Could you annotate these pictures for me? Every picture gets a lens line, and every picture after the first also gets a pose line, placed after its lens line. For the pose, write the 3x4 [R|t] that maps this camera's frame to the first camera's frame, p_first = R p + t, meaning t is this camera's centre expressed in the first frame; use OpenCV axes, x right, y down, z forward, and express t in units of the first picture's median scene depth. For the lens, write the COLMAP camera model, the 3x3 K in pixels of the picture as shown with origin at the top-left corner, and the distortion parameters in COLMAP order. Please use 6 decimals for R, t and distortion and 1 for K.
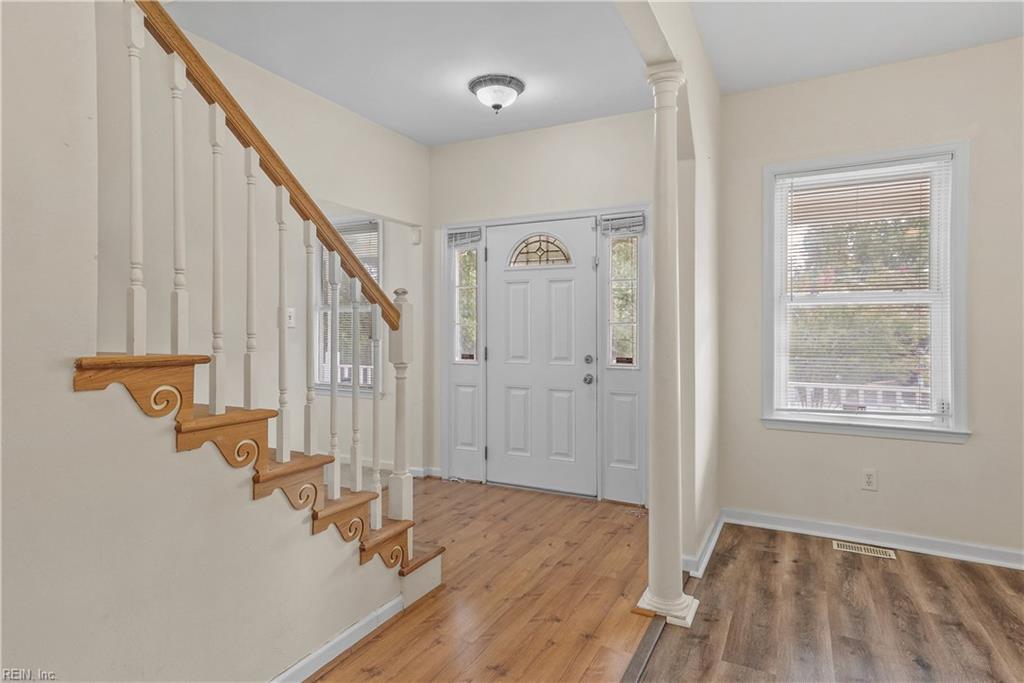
lens RADIAL K [[556.8, 0, 506.2], [0, 556.8, 337.5], [0, 0, 1]] dist [0.042717, 0.002495]
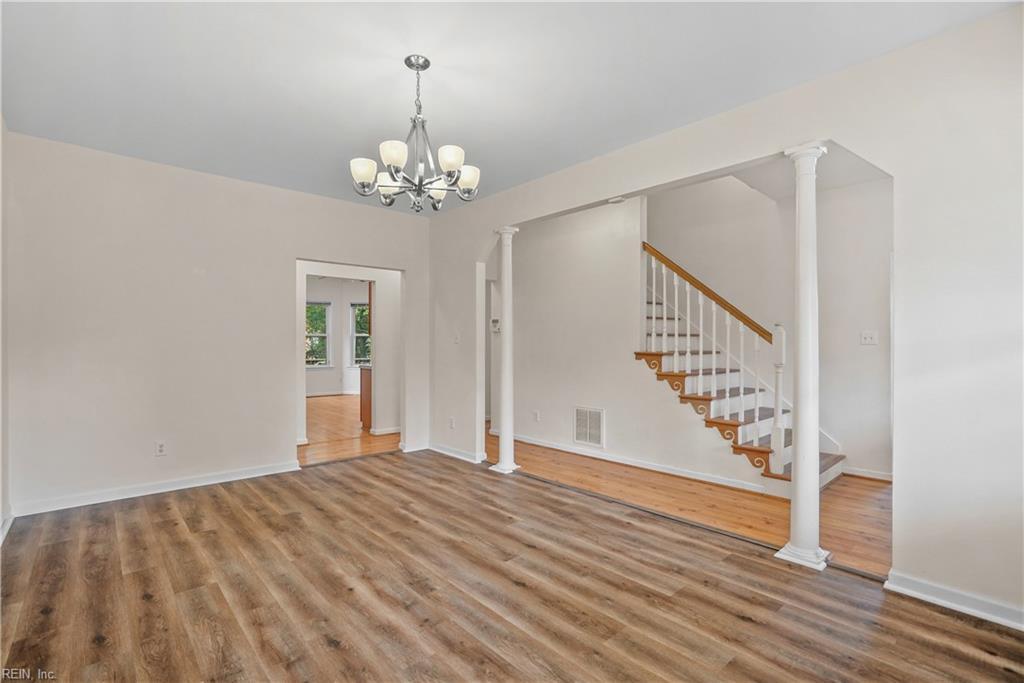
lens RADIAL K [[484.3, 0, 515.0], [0, 484.3, 341.2], [0, 0, 1]] dist [-0.001547, 0.015184]
pose [[-0.349325, -0.006173, -0.936981, 1.744793], [-0.007634, 0.999964, -0.003742, -0.013564], [0.936970, 0.005846, -0.349360, 0.843110]]
